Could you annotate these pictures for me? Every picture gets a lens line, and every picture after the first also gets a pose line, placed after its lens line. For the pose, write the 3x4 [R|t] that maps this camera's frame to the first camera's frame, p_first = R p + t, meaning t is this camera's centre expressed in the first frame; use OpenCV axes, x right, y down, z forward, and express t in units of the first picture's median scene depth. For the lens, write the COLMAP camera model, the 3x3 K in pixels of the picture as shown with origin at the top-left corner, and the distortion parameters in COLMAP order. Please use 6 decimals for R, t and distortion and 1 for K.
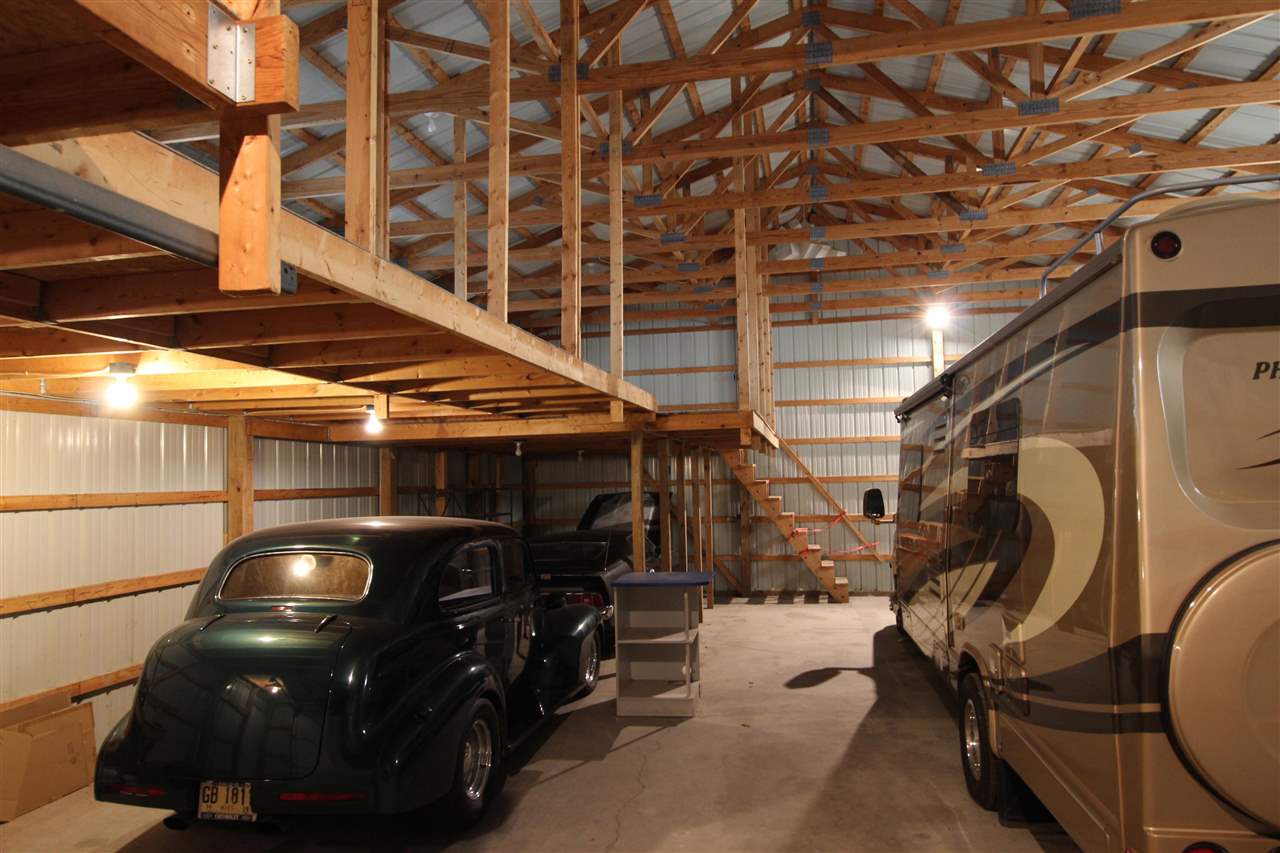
lens RADIAL K [[835.6, 0, 640.0], [0, 835.6, 426.5], [0, 0, 1]] dist [-0.002240, -0.003880]
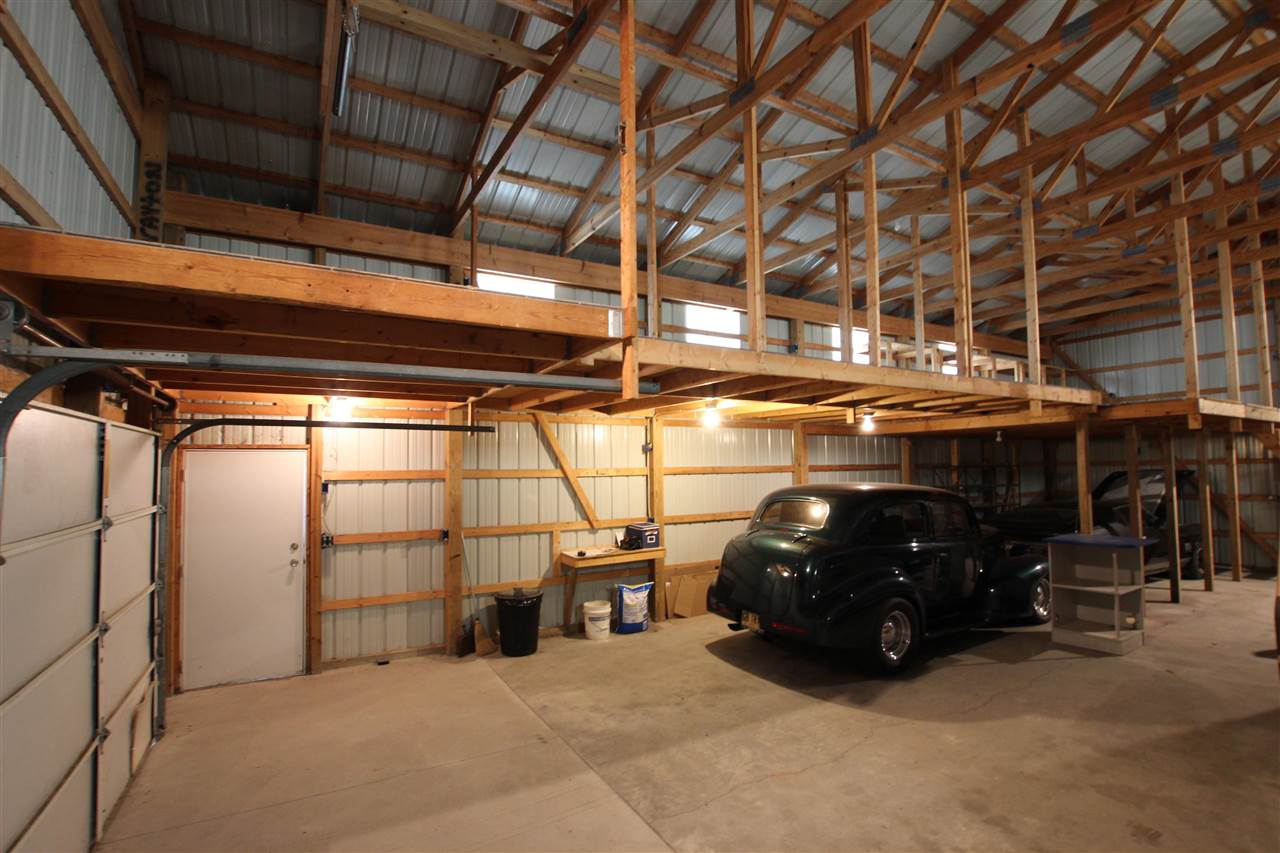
lens RADIAL K [[598.2, 0, 640.0], [0, 598.2, 426.5], [0, 0, 1]] dist [-0.022868, -0.000230]
pose [[0.663041, -0.037140, -0.747661, 0.256026], [0.046301, 0.998891, -0.008559, -0.010323], [0.747150, -0.028943, 0.664025, -0.082093]]
